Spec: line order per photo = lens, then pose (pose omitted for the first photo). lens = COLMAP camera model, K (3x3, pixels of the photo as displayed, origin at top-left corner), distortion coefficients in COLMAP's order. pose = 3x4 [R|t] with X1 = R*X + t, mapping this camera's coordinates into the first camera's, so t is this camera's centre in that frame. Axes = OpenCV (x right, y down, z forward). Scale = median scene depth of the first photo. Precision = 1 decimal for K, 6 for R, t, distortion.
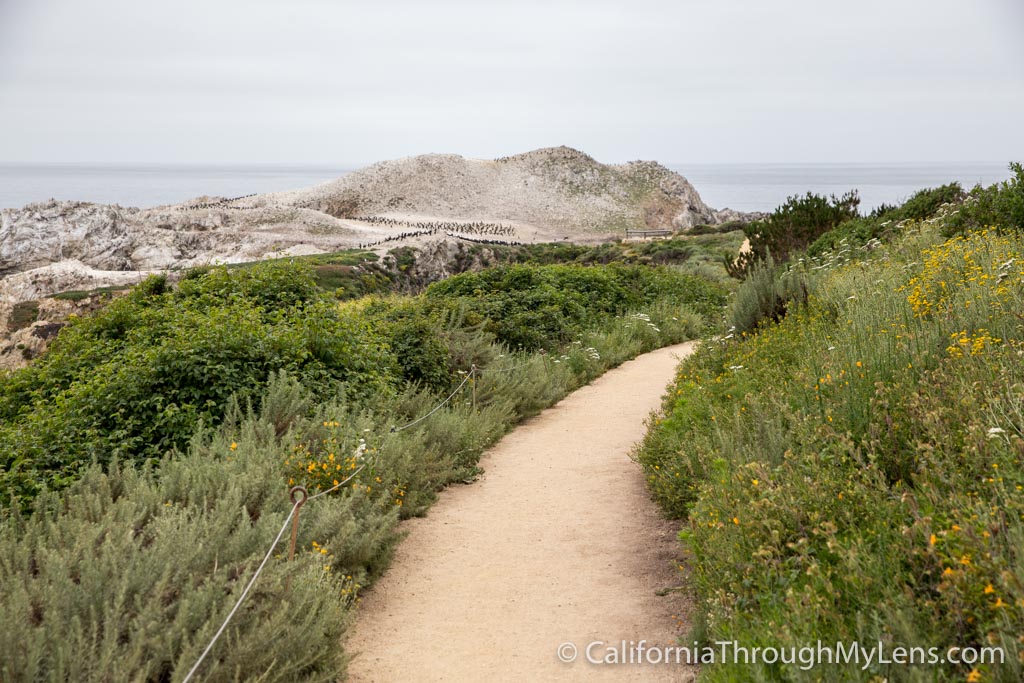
lens RADIAL K [[1633.6, 0, 512.3], [0, 1633.6, 342.4], [0, 0, 1]] dist [0.238447, 0.000000]
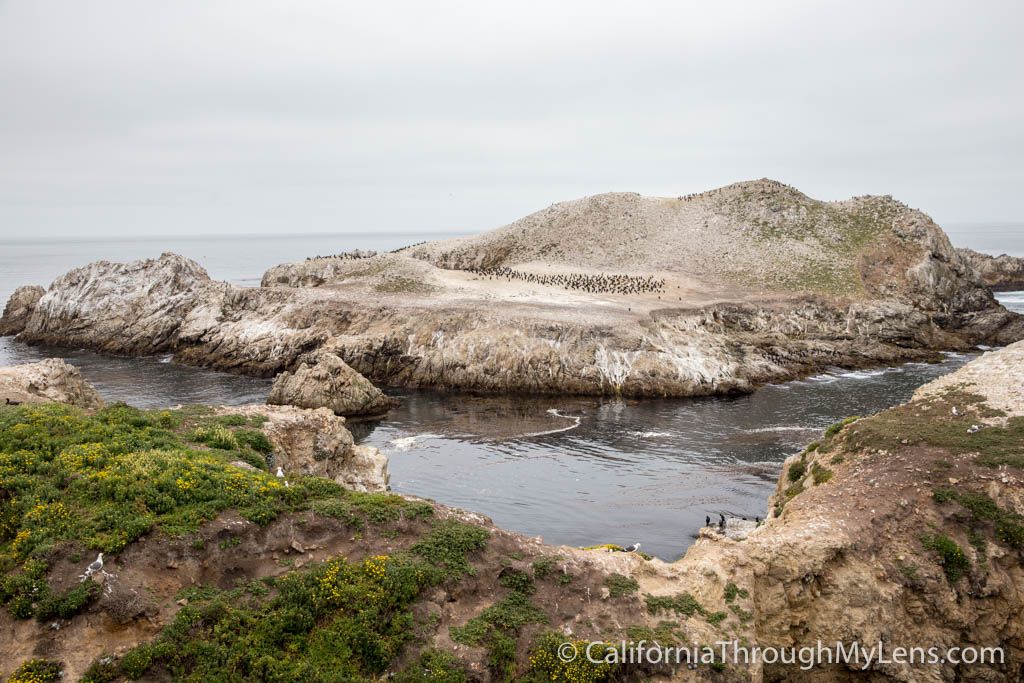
lens RADIAL K [[949.1, 0, 510.4], [0, 949.1, 340.3], [0, 0, 1]] dist [0.005599, 0.000000]
pose [[0.933262, 0.030654, -0.357886, 0.086262], [-0.026922, 0.999519, 0.015406, -0.045584], [0.358186, -0.004742, 0.933638, 0.534233]]
